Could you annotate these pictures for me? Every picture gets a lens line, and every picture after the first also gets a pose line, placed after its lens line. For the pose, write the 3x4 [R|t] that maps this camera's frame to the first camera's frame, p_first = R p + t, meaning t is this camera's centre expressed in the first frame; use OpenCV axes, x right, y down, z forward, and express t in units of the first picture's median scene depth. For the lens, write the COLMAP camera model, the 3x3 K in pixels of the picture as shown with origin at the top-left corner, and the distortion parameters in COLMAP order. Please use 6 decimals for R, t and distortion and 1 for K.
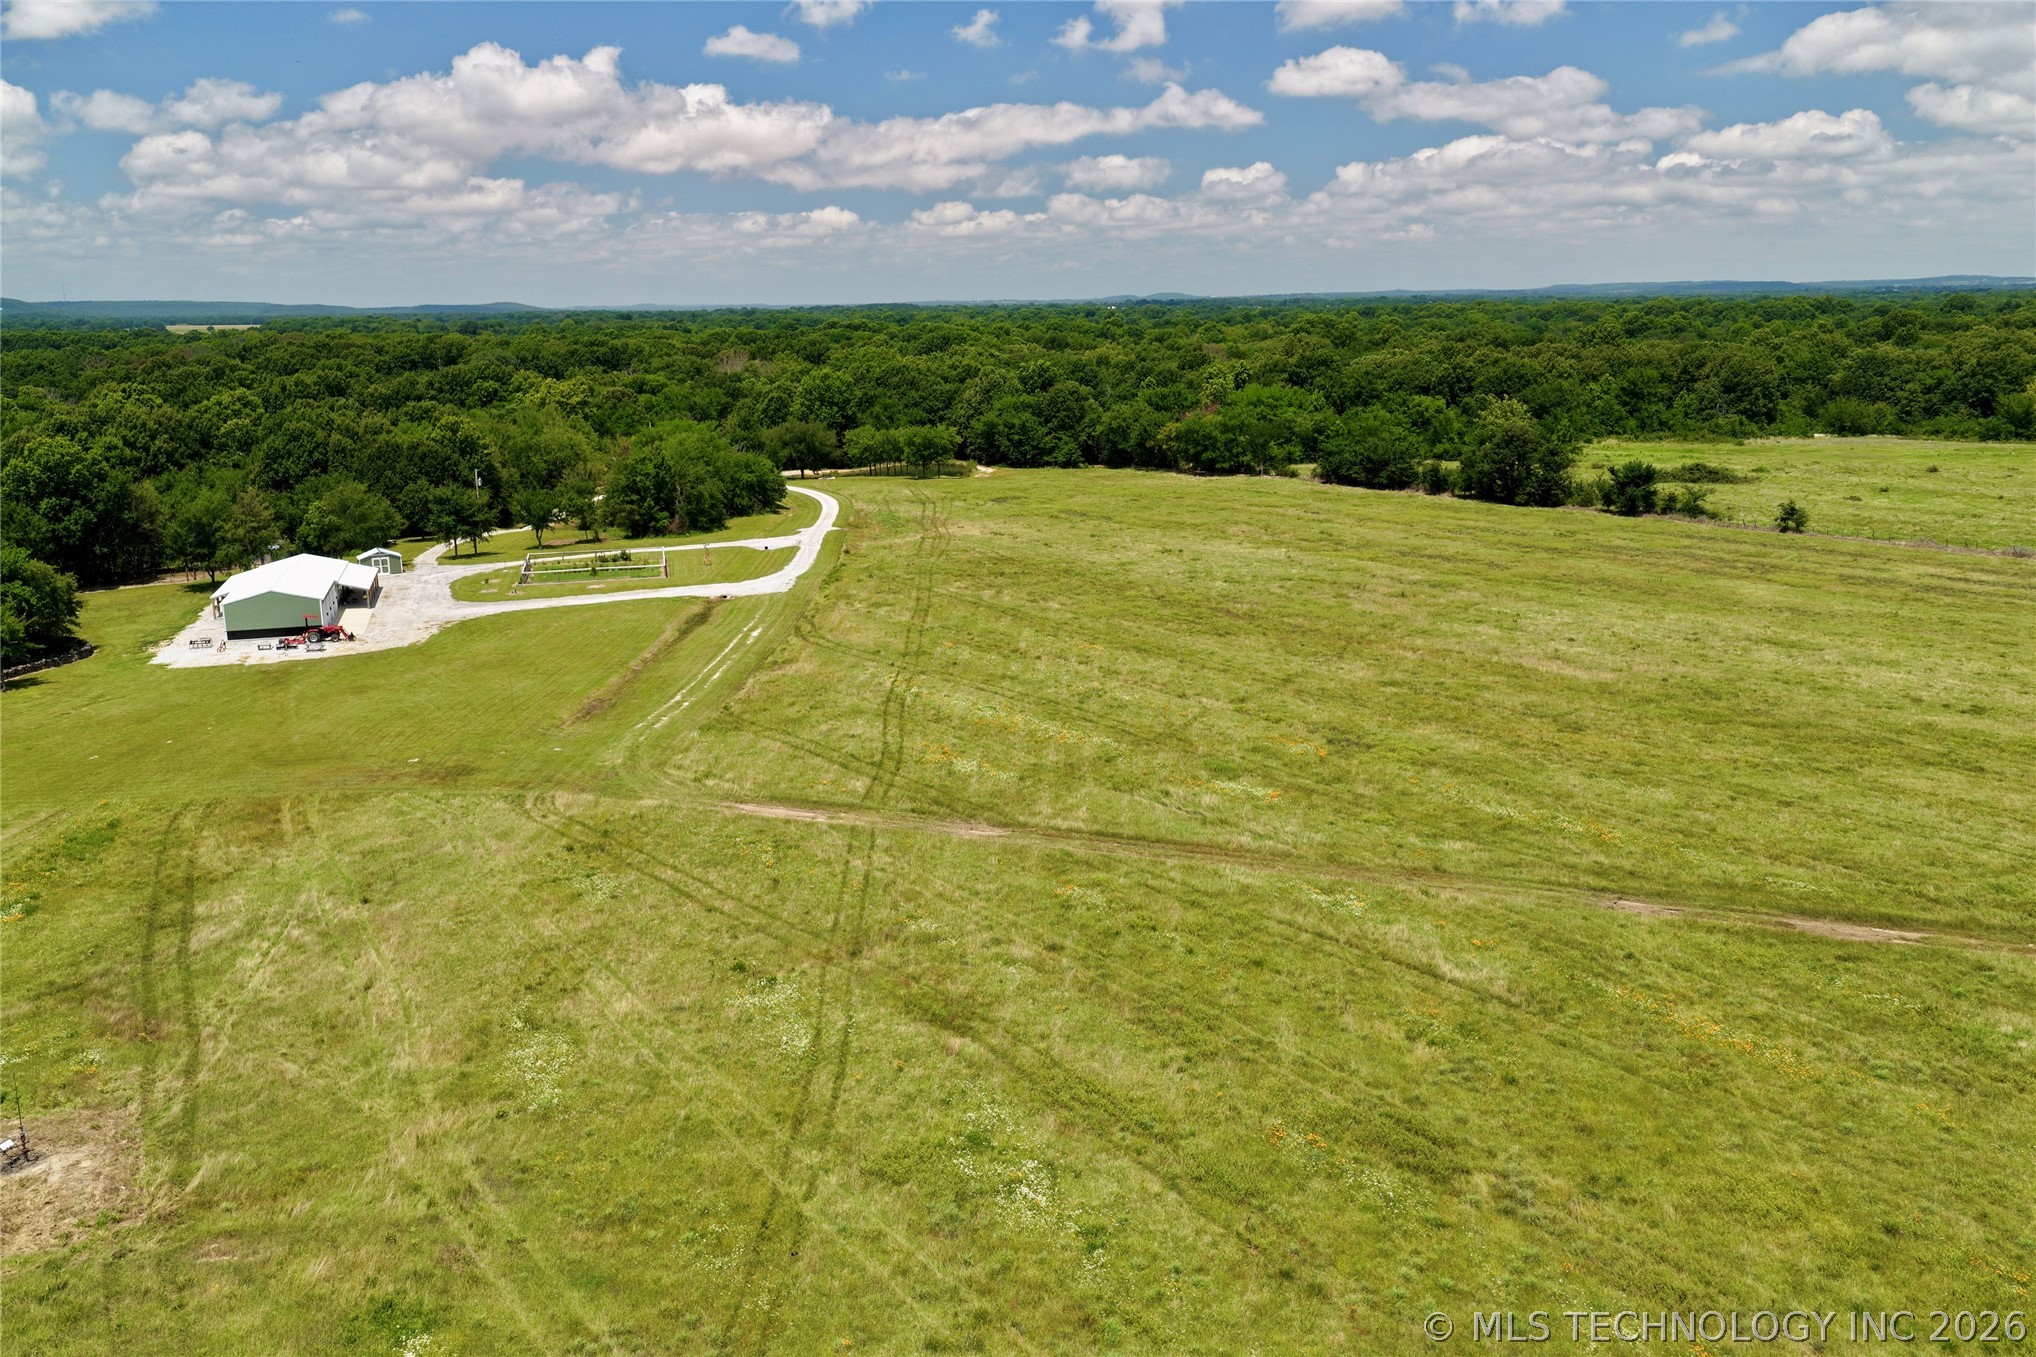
lens RADIAL K [[1704.3, 0, 1034.0], [0, 1704.3, 619.5], [0, 0, 1]] dist [0.006905, 0.006270]
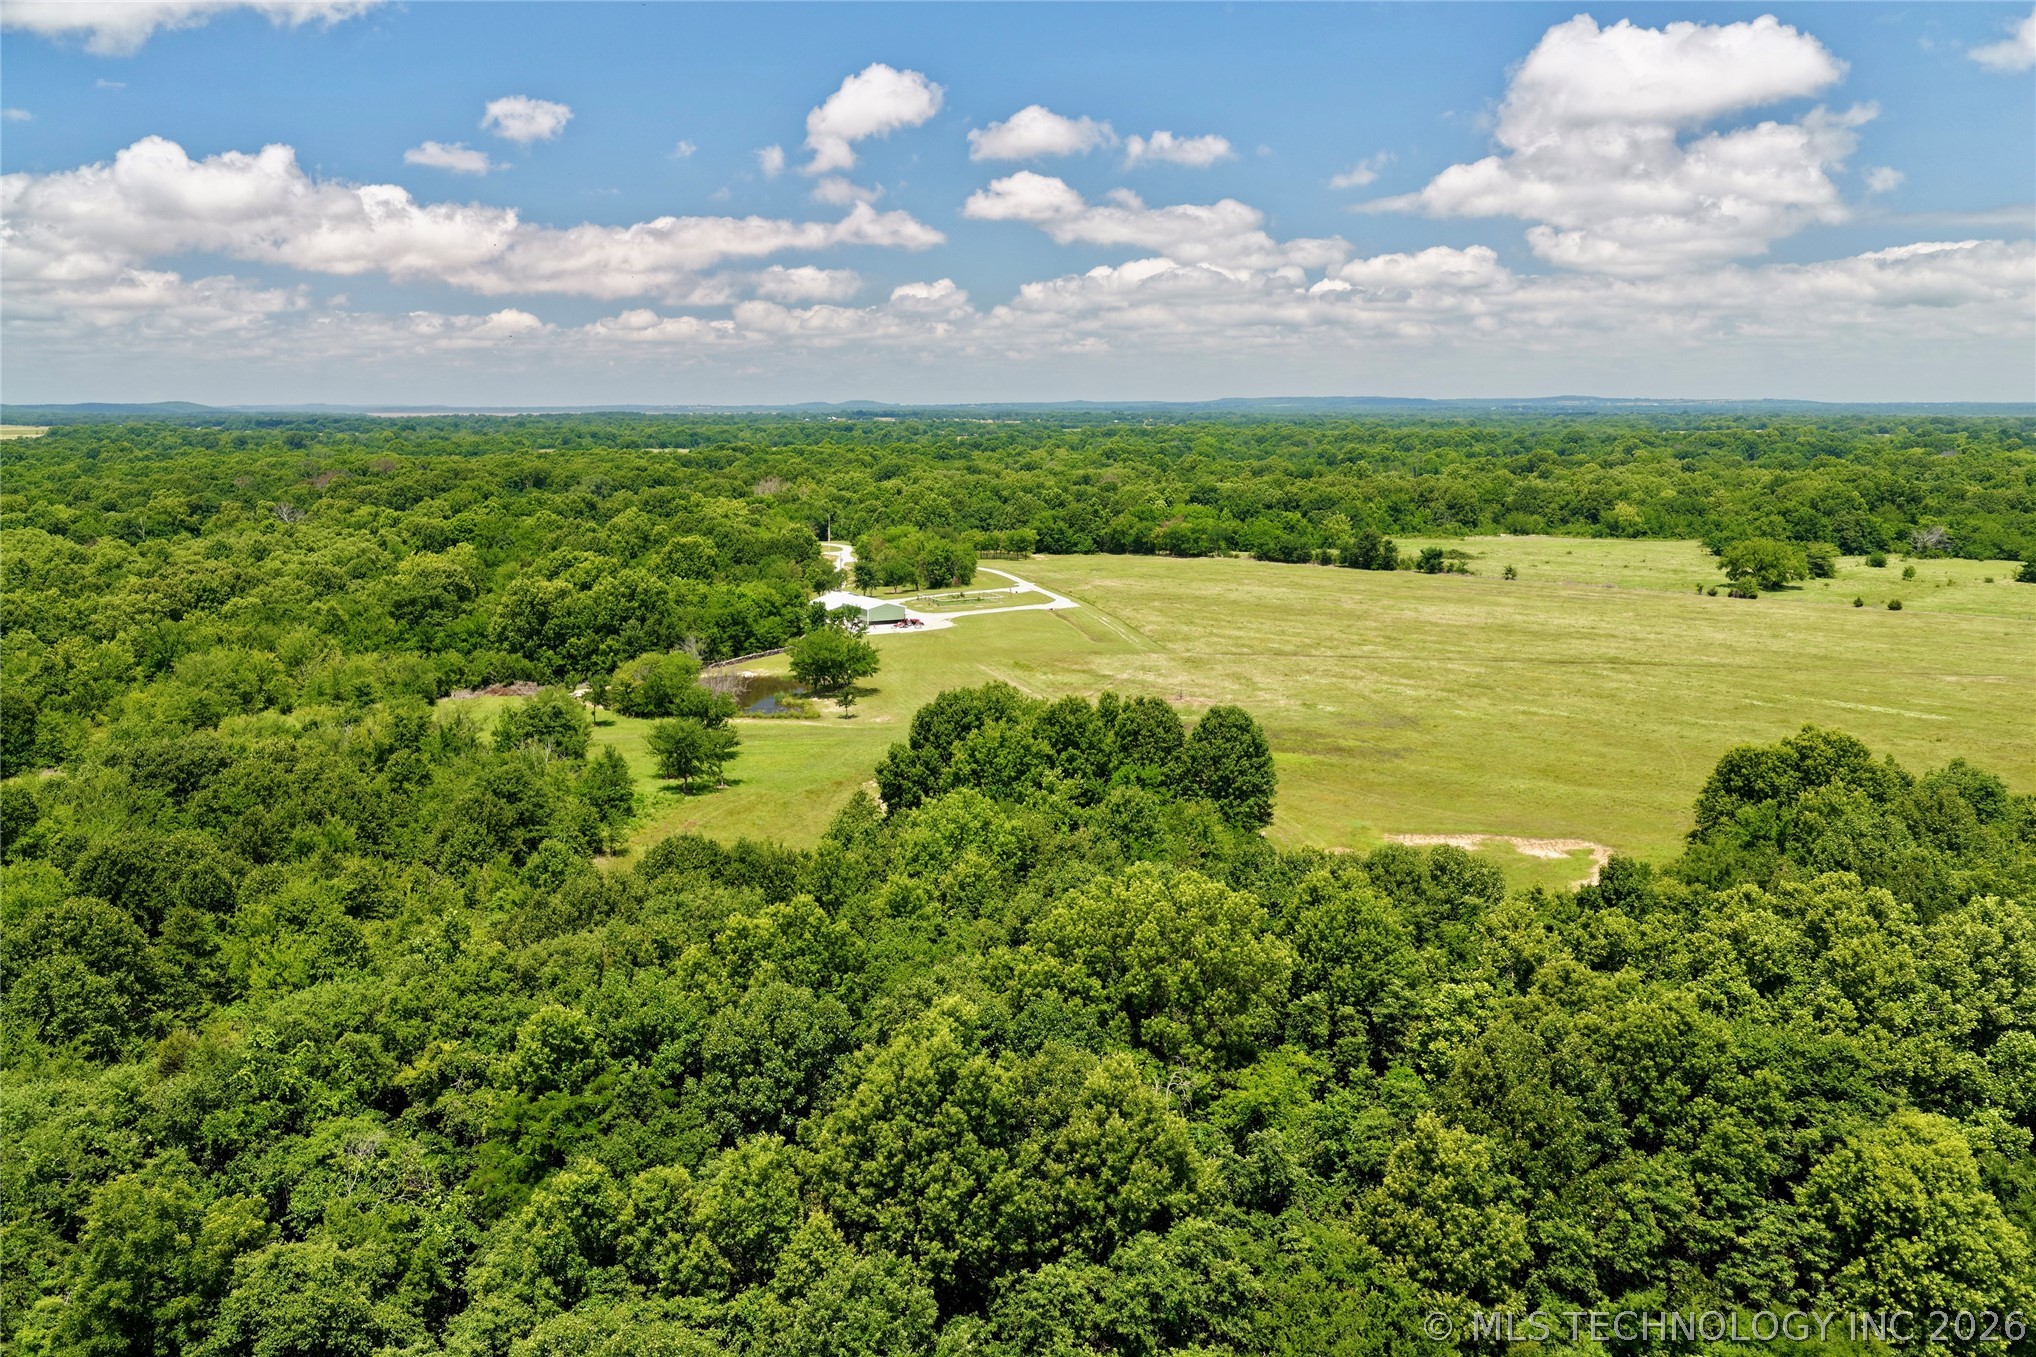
lens RADIAL K [[1694.1, 0, 1010.0], [0, 1694.1, 643.6], [0, 0, 1]] dist [-0.005587, 0.011804]
pose [[0.985262, -0.012353, 0.170608, -0.273081], [0.020136, 0.998830, -0.043967, 0.055985], [-0.169865, 0.046754, 0.984358, -0.496055]]
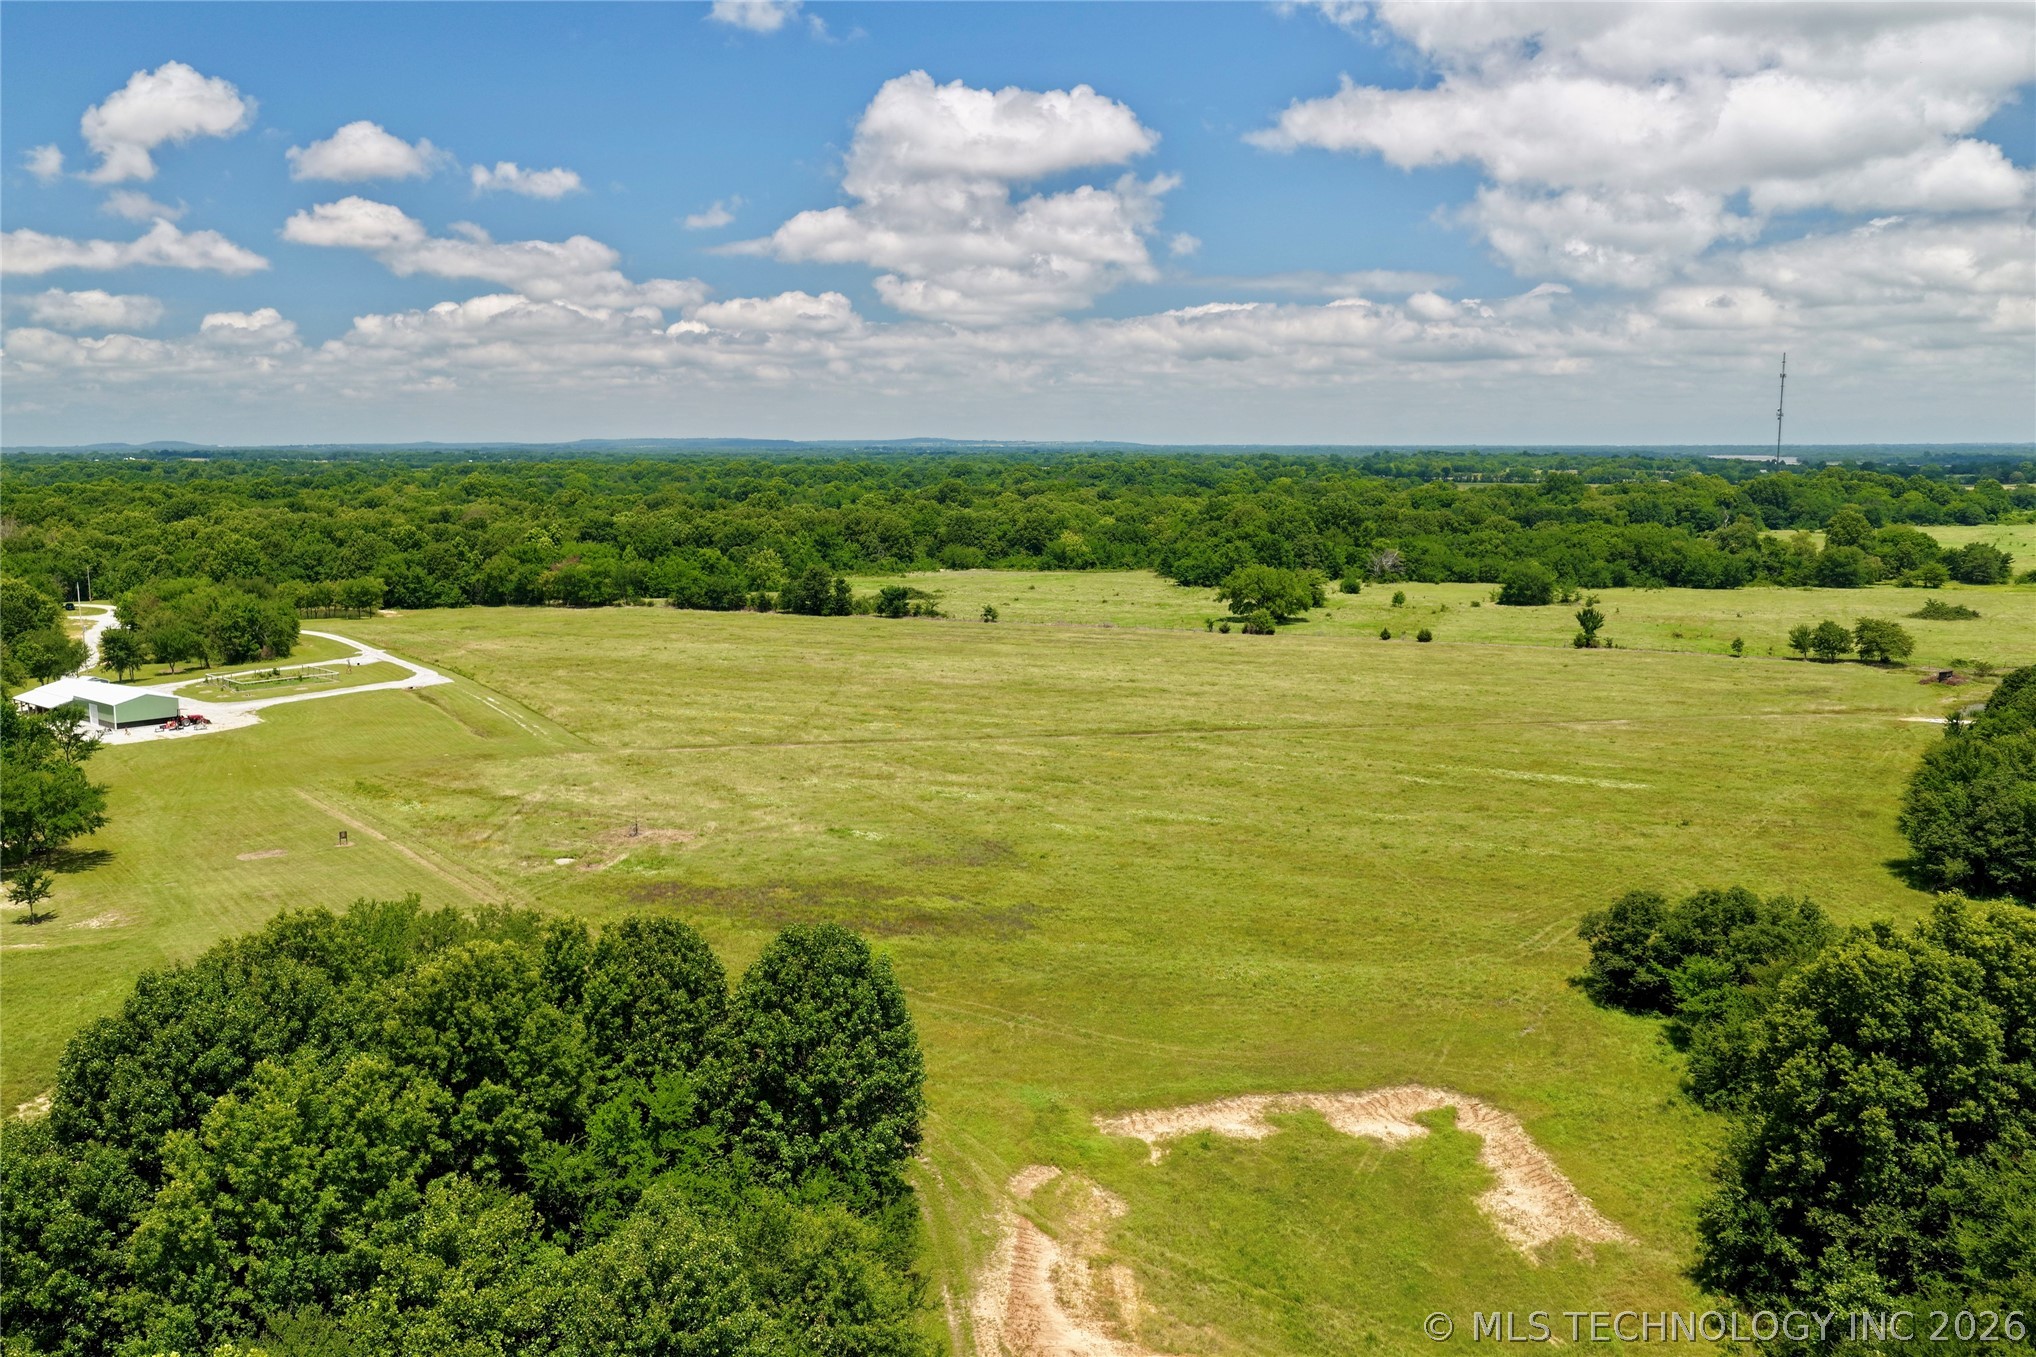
lens RADIAL K [[1694.1, 0, 1010.0], [0, 1694.1, 643.6], [0, 0, 1]] dist [-0.005587, 0.011804]
pose [[0.856929, -0.047140, 0.513274, -0.227761], [0.084289, 0.995220, -0.049322, 0.030678], [-0.508495, 0.085529, 0.856807, -0.262369]]
